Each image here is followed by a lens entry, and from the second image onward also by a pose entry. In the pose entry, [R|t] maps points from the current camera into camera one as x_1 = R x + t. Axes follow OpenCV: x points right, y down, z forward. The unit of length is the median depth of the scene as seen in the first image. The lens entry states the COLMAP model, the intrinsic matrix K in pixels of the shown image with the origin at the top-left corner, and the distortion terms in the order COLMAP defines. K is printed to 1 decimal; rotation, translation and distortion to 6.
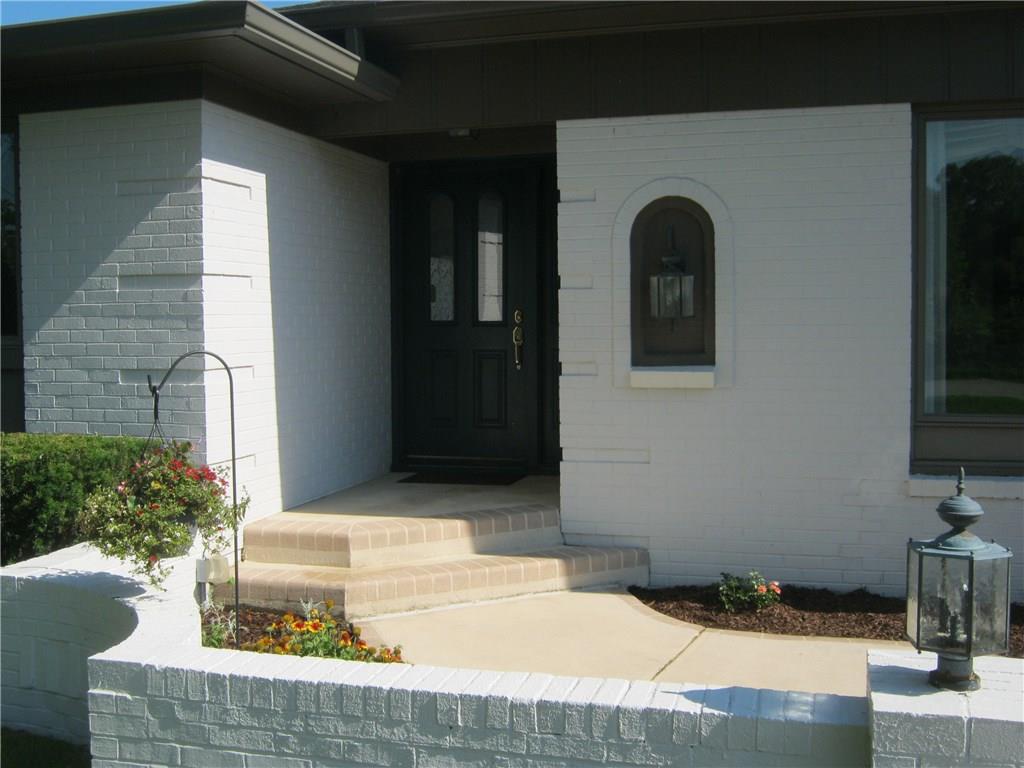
lens RADIAL K [[1137.6, 0, 512.0], [0, 1137.6, 384.0], [0, 0, 1]] dist [-0.093350, 0.000258]
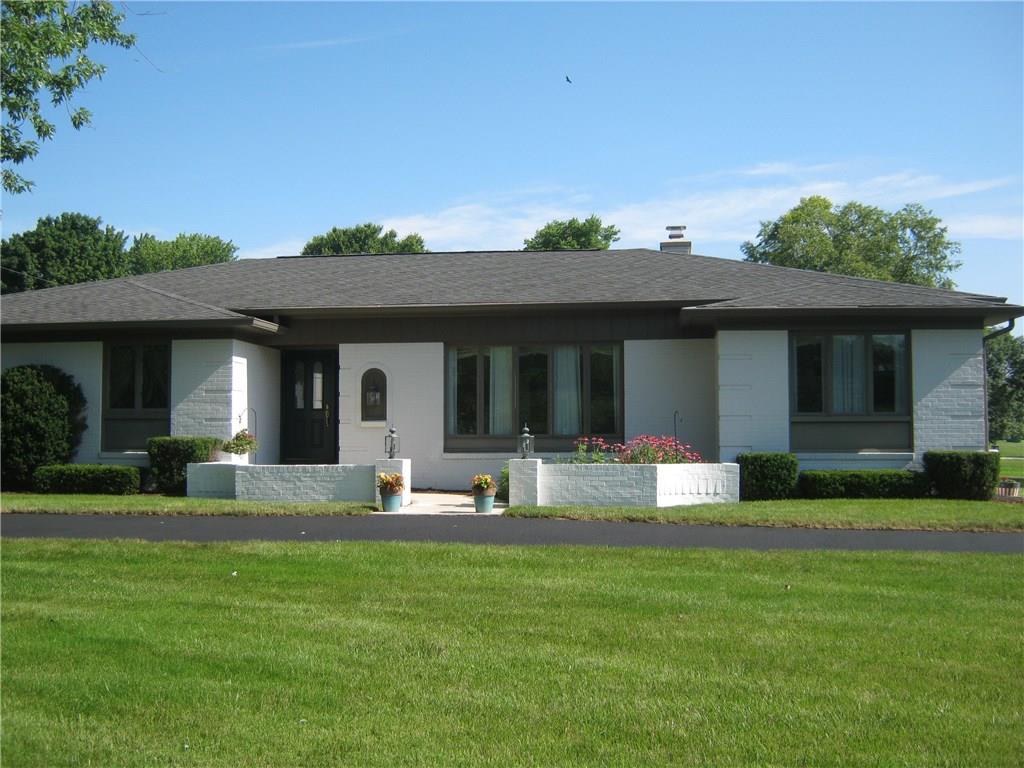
lens RADIAL K [[1137.6, 0, 512.0], [0, 1137.6, 384.0], [0, 0, 1]] dist [-0.093350, 0.000258]
pose [[0.988912, 0.013098, 0.147922, 0.051702], [0.002258, 0.994662, -0.103166, 0.219516], [-0.148484, 0.102356, 0.983603, -2.289735]]
